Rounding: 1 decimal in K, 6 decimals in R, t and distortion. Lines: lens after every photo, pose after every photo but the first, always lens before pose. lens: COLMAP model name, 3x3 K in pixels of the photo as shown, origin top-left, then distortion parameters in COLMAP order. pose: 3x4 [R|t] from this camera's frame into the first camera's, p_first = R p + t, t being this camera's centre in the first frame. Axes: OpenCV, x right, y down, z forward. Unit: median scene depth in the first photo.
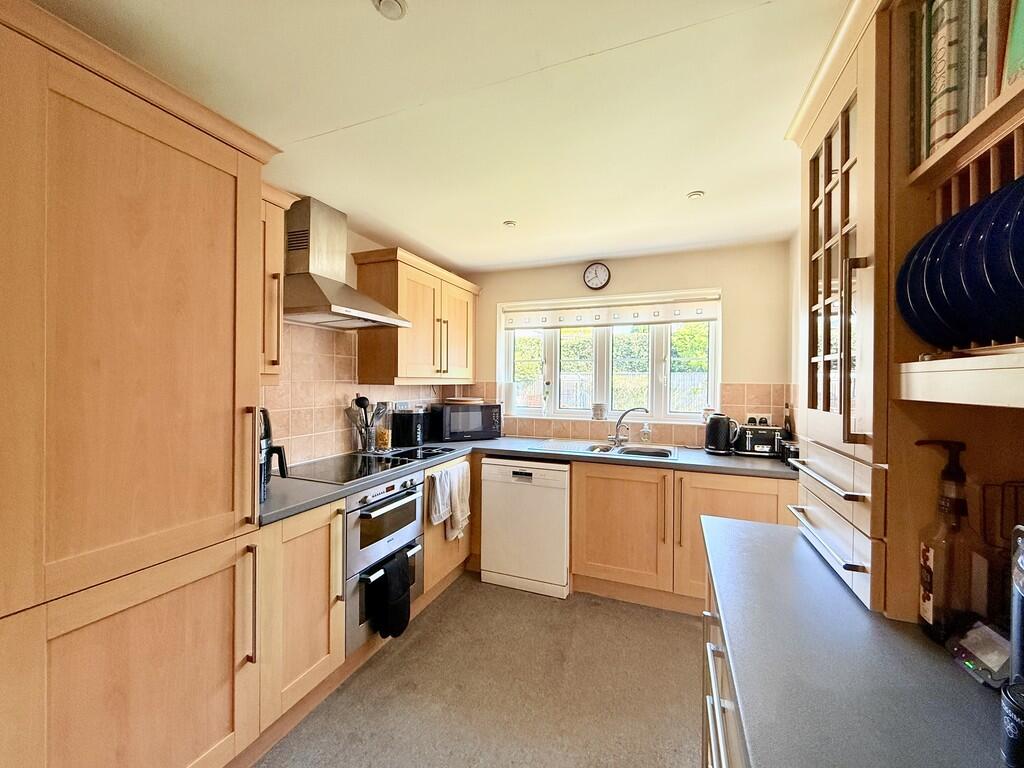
lens RADIAL K [[406.5, 0, 512.0], [0, 406.5, 384.0], [0, 0, 1]] dist [0.000673, 0.000100]
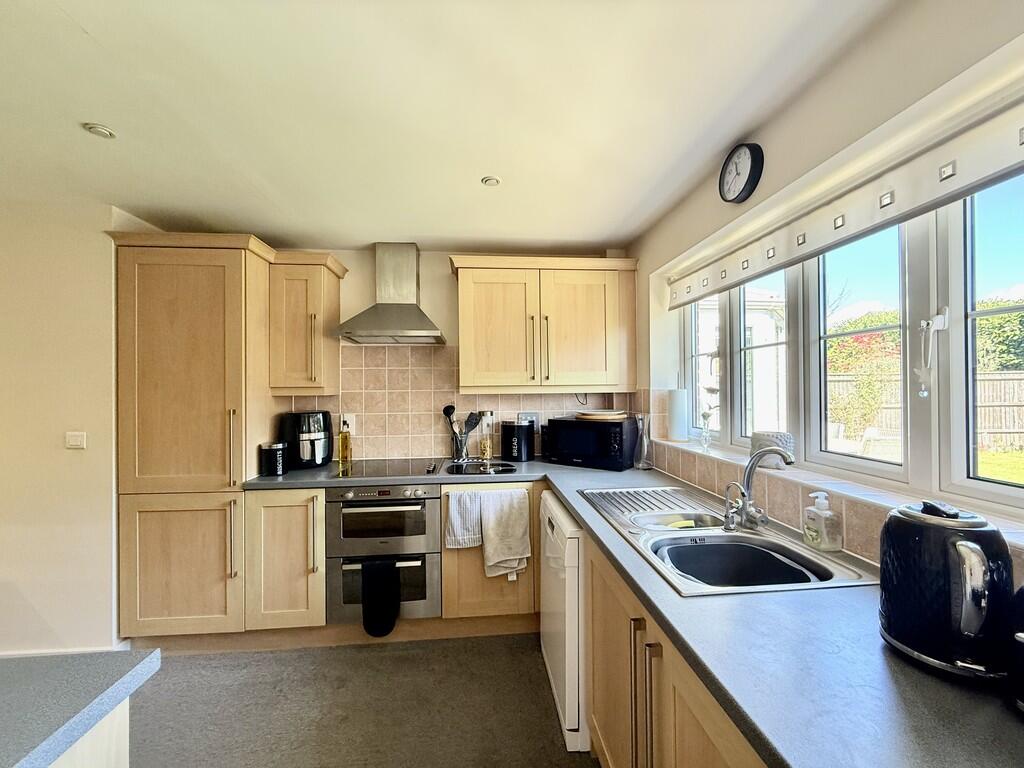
lens RADIAL K [[406.5, 0, 512.0], [0, 406.5, 384.0], [0, 0, 1]] dist [0.000673, 0.000100]
pose [[0.452974, -0.018609, -0.891330, 0.691137], [0.006601, 0.999825, -0.017520, -0.004279], [0.891499, 0.002052, 0.453017, 0.709097]]
